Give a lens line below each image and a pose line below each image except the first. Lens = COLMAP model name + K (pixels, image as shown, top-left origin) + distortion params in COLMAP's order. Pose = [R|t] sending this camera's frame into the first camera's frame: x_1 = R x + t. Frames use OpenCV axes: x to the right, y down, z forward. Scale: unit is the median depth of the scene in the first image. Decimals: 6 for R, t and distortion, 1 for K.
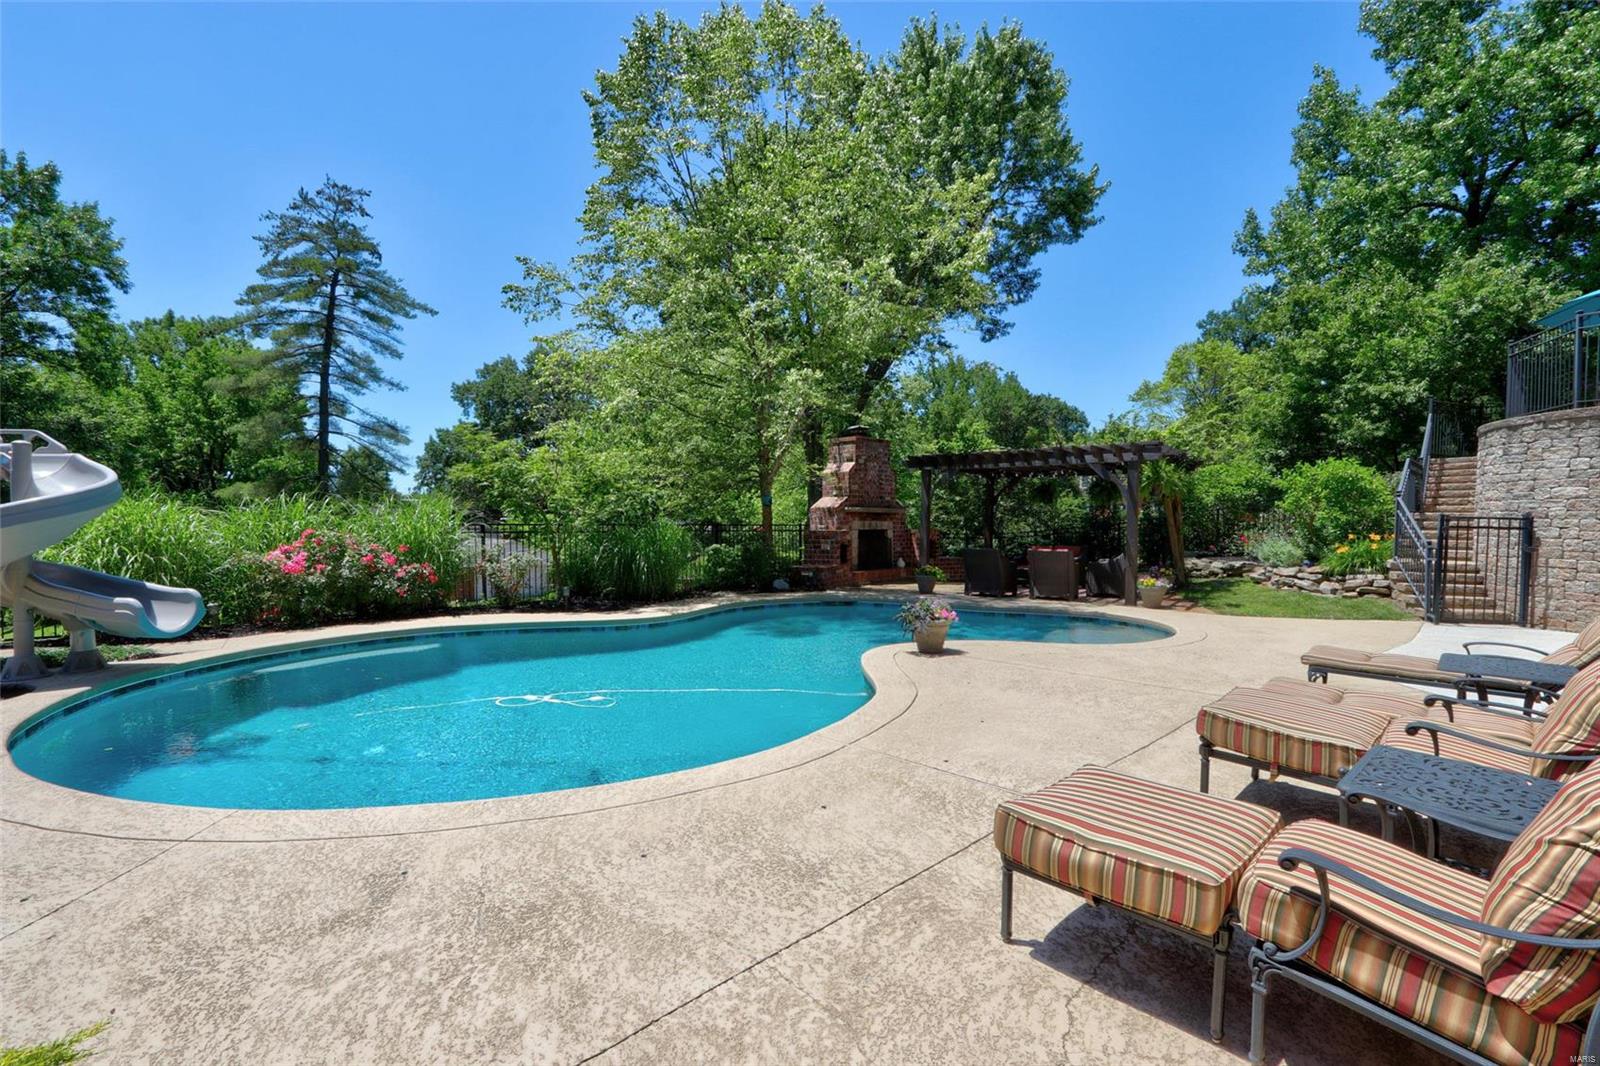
lens RADIAL K [[747.5, 0, 800.0], [0, 747.5, 530.4], [0, 0, 1]] dist [-0.020030, 0.003663]
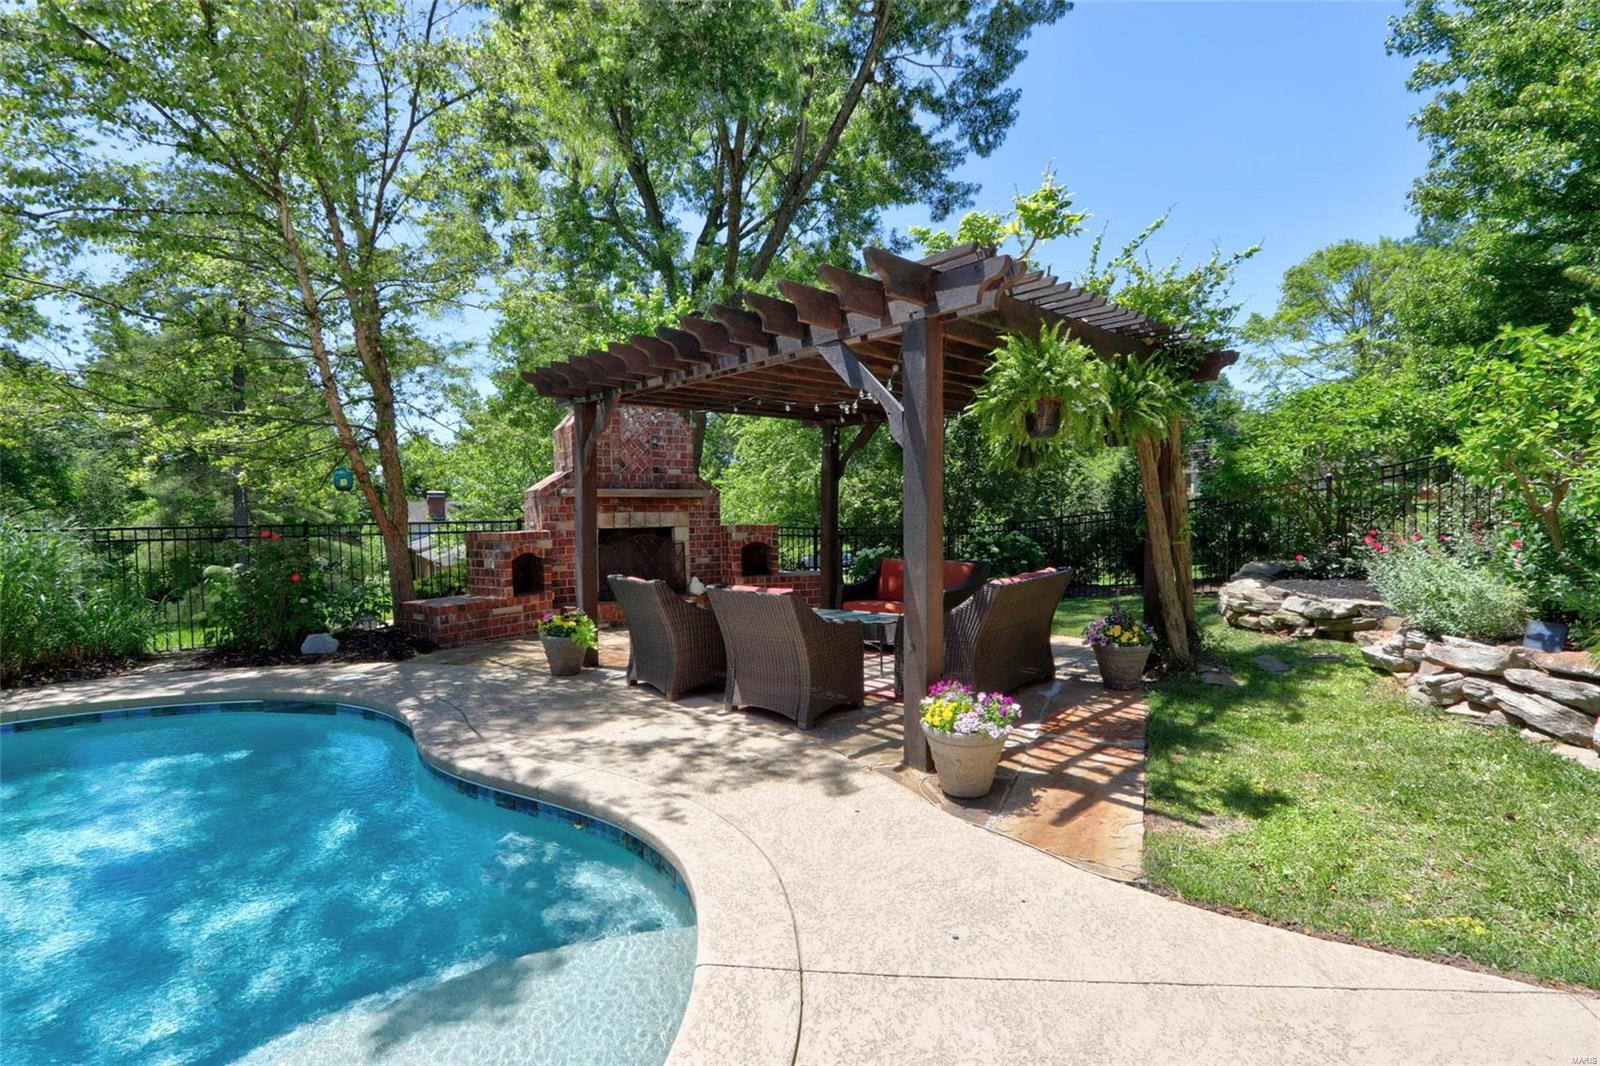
lens RADIAL K [[747.5, 0, 797.0], [0, 747.5, 531.1], [0, 0, 1]] dist [-0.020030, 0.003663]
pose [[0.984096, -0.011555, -0.177262, 0.360603], [0.015288, 0.999689, 0.019711, -0.009431], [0.176980, -0.022108, 0.983966, 0.536176]]
